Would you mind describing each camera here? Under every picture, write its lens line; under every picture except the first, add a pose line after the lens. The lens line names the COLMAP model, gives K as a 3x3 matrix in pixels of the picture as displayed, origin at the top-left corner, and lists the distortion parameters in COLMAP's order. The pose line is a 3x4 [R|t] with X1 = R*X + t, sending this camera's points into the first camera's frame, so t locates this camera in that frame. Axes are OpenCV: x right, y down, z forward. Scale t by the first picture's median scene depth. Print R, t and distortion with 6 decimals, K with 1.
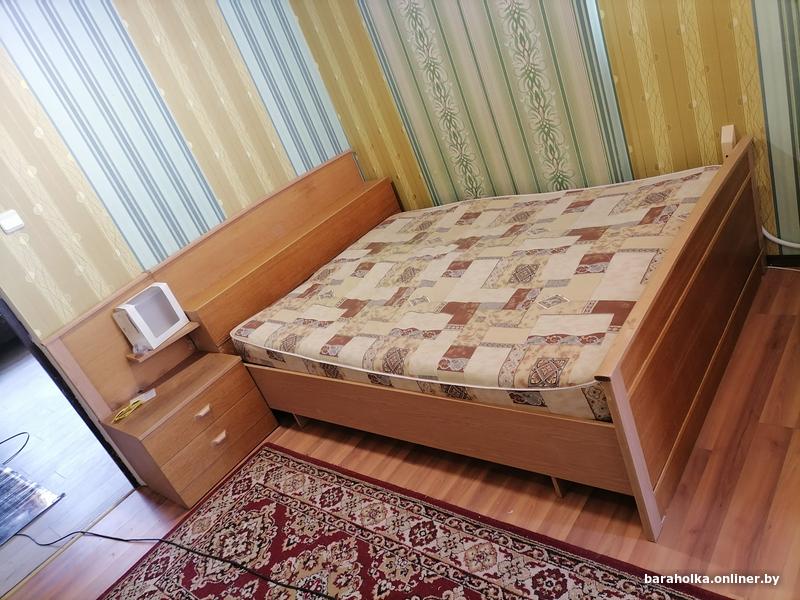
lens RADIAL K [[597.3, 0, 399.8], [0, 597.3, 299.5], [0, 0, 1]] dist [0.032967, -0.004344]
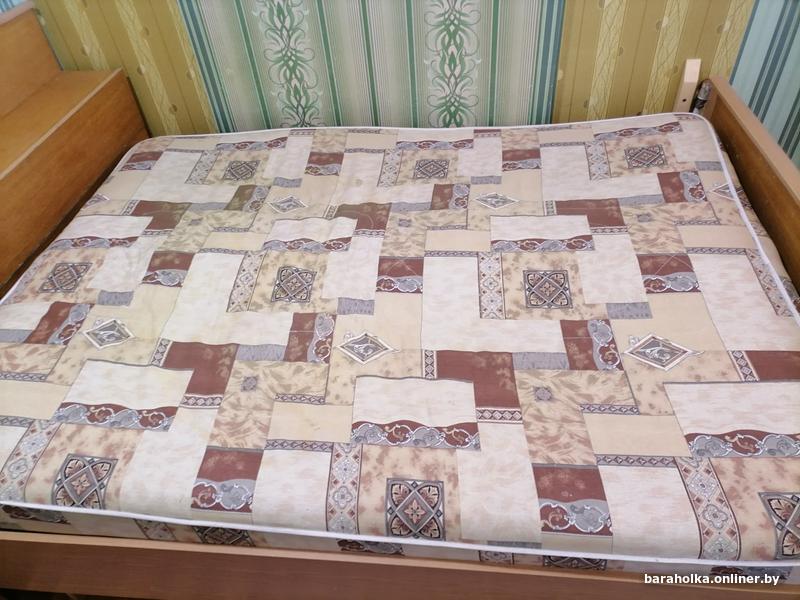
lens RADIAL K [[597.3, 0, 398.3], [0, 597.3, 300.6], [0, 0, 1]] dist [0.032967, -0.004344]
pose [[0.809750, -0.124393, 0.573438, -0.213339], [0.023459, 0.983353, 0.180188, -0.117673], [-0.586305, -0.132455, 0.799188, 0.497740]]
